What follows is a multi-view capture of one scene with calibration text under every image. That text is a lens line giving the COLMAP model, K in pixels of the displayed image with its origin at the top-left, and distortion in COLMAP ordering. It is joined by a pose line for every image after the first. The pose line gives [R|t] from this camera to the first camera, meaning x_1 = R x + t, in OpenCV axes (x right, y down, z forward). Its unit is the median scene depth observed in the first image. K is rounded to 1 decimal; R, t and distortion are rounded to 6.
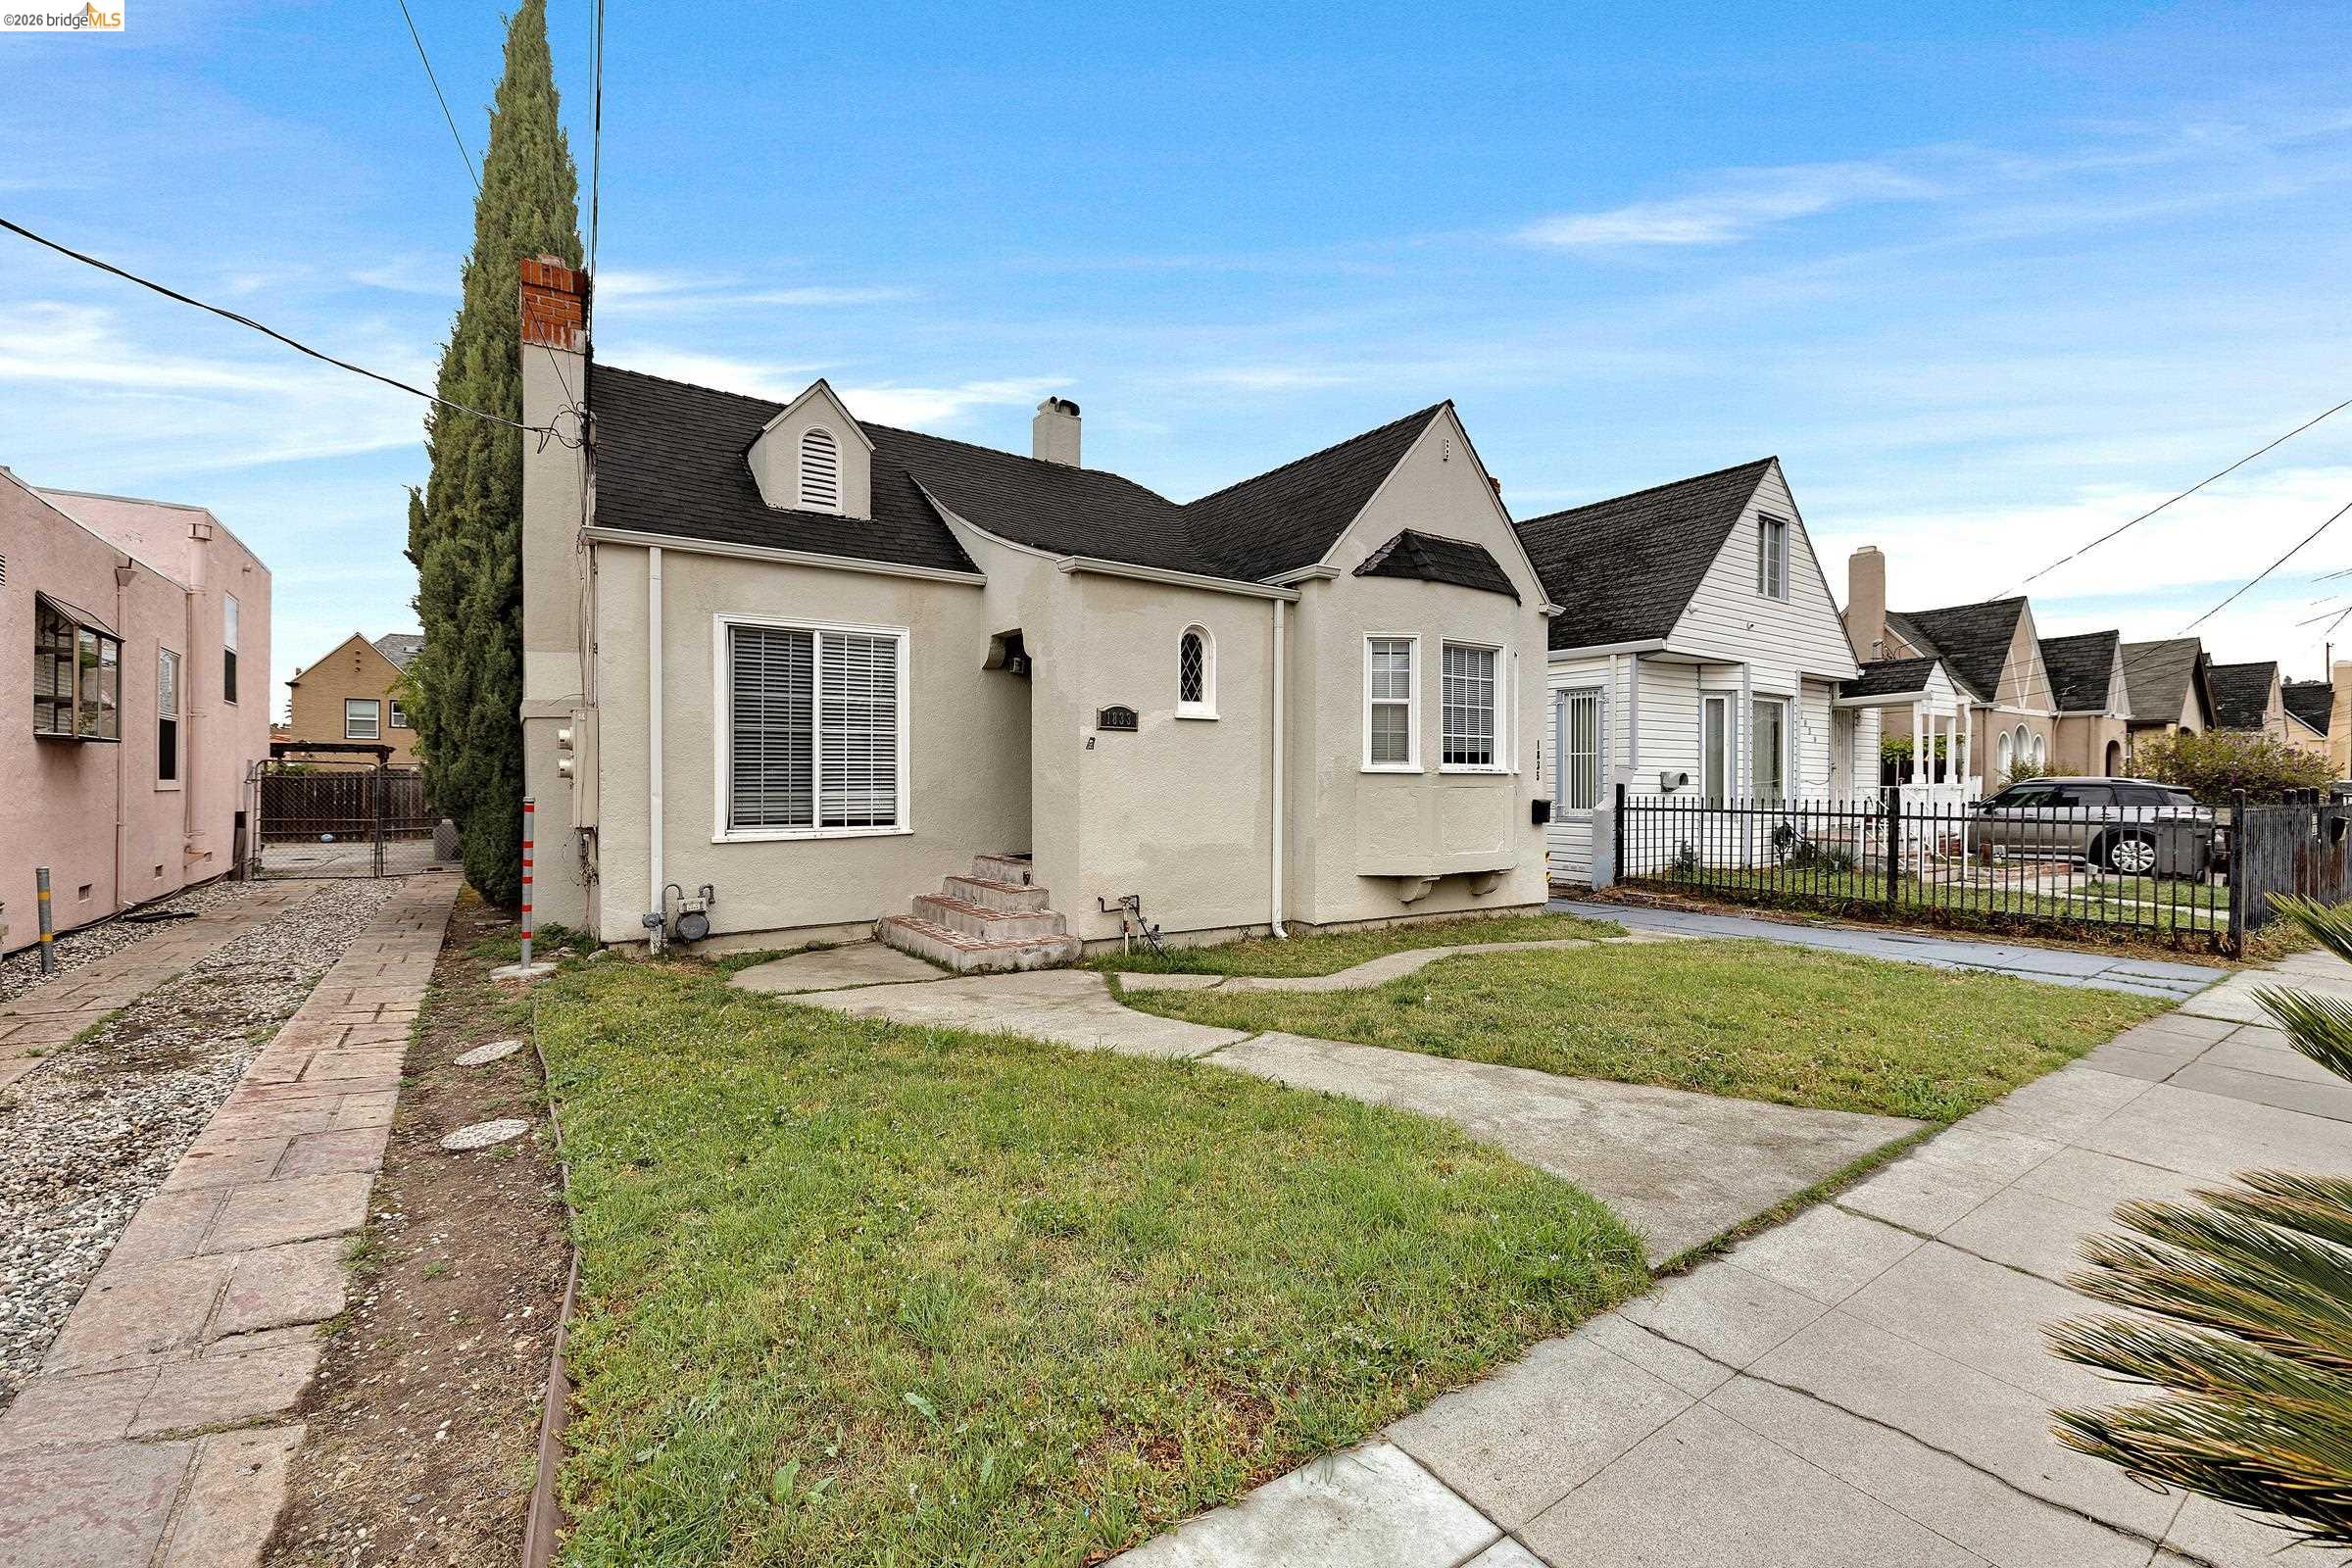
lens RADIAL K [[984.6, 0, 1172.9], [0, 984.6, 784.7], [0, 0, 1]] dist [0.000440, 0.000282]
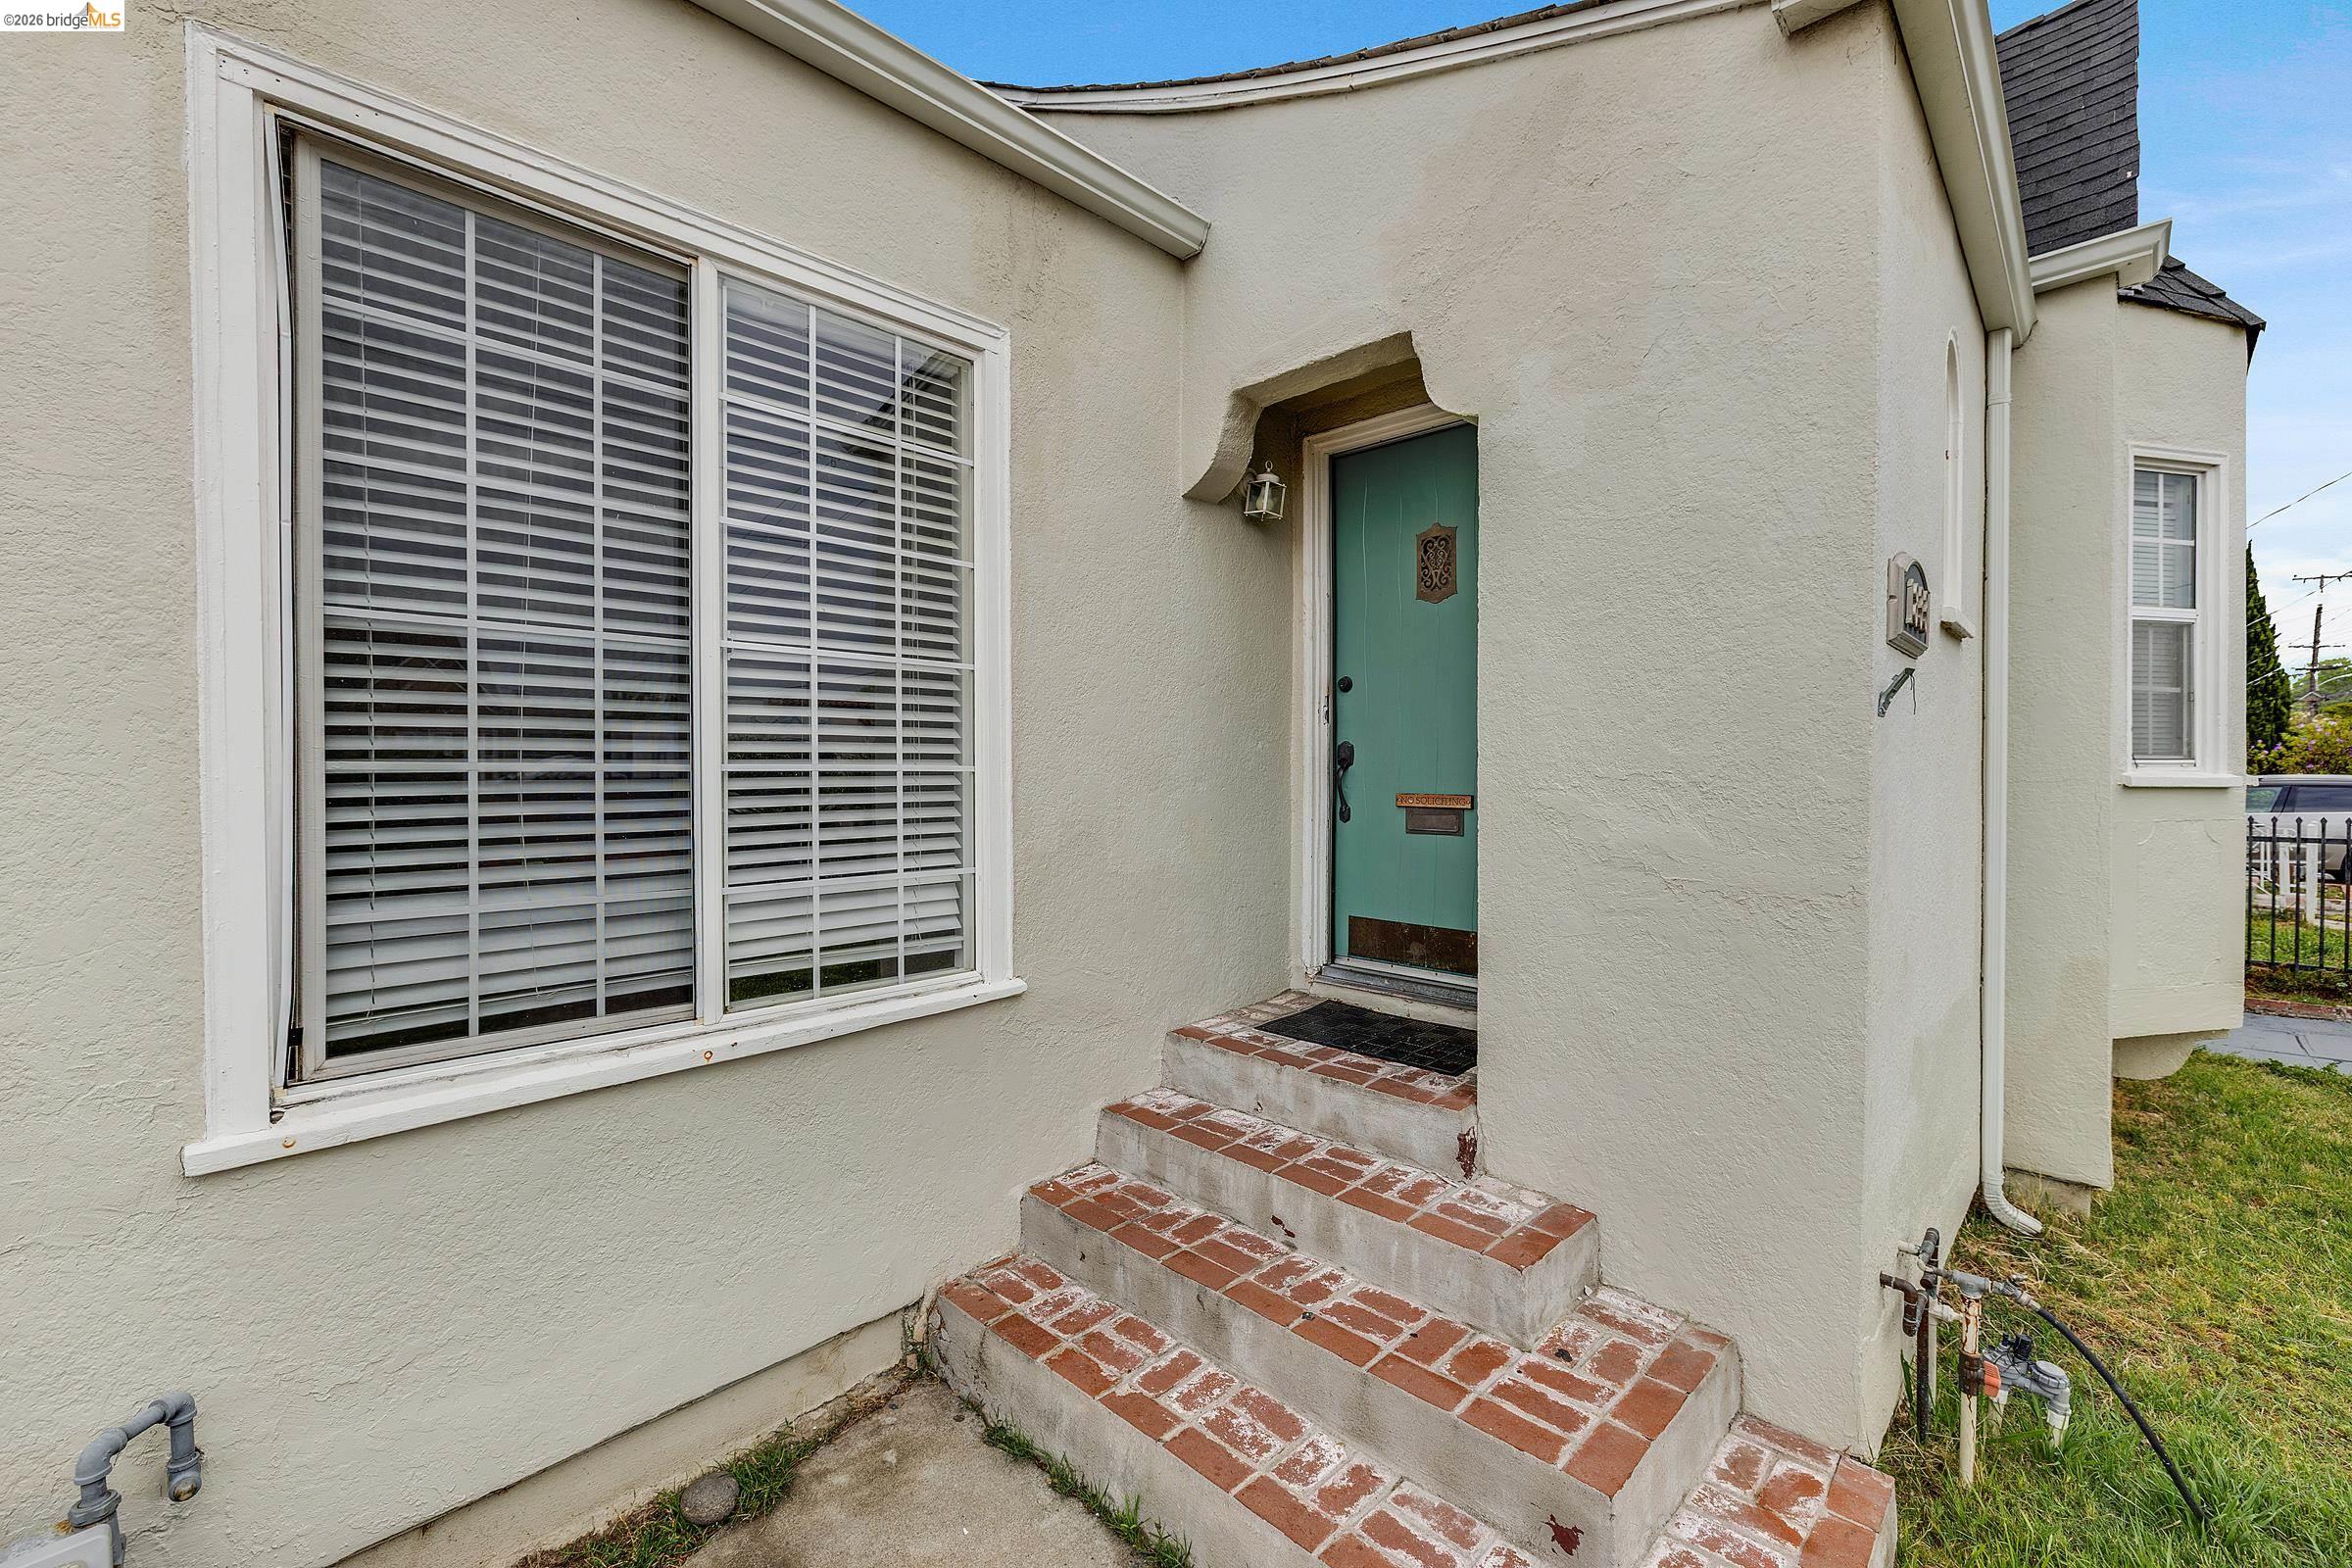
lens RADIAL K [[984.6, 0, 1182.1], [0, 984.6, 776.7], [0, 0, 1]] dist [0.000440, 0.000282]
pose [[0.977613, -0.003170, 0.210386, -0.283735], [0.002980, 0.999995, 0.001222, -0.018726], [-0.210388, -0.000568, 0.977618, 0.692429]]
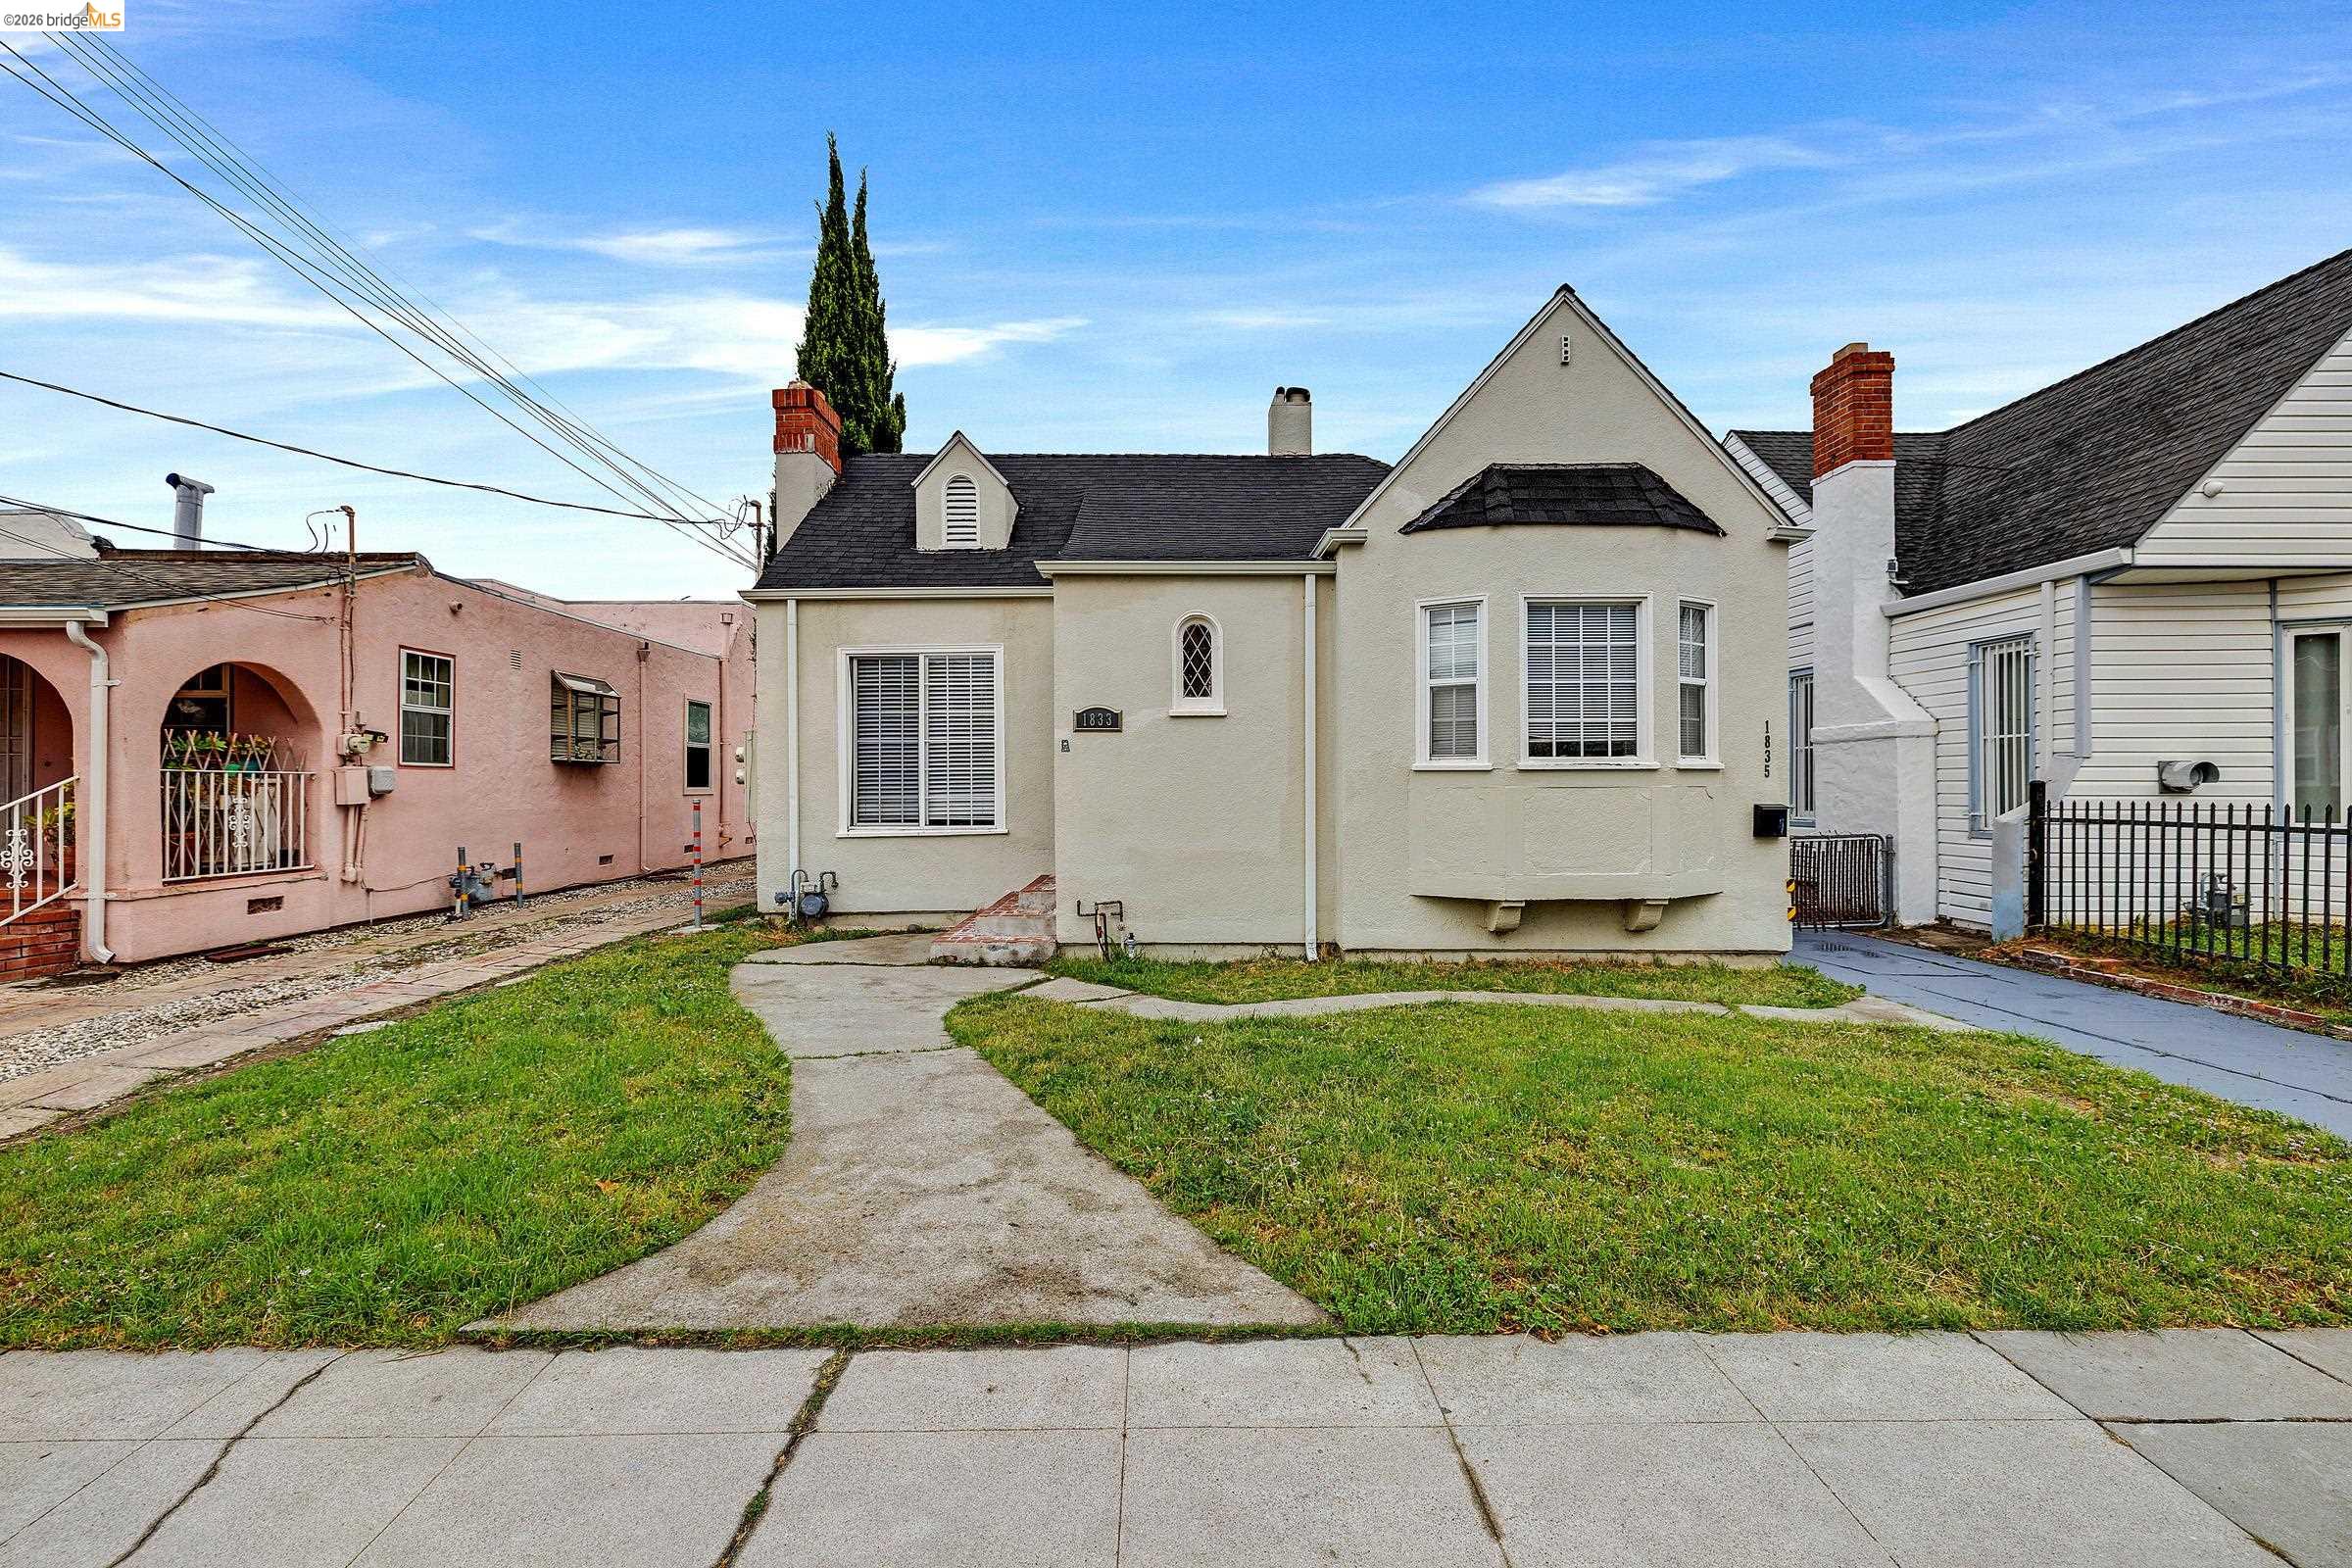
lens RADIAL K [[984.6, 0, 1170.9], [0, 984.6, 788.4], [0, 0, 1]] dist [0.000440, 0.000282]
pose [[0.825341, -0.005187, -0.564610, 0.505558], [0.005123, 0.999985, -0.001698, 0.003062], [0.564611, -0.001491, 0.825356, 0.209896]]
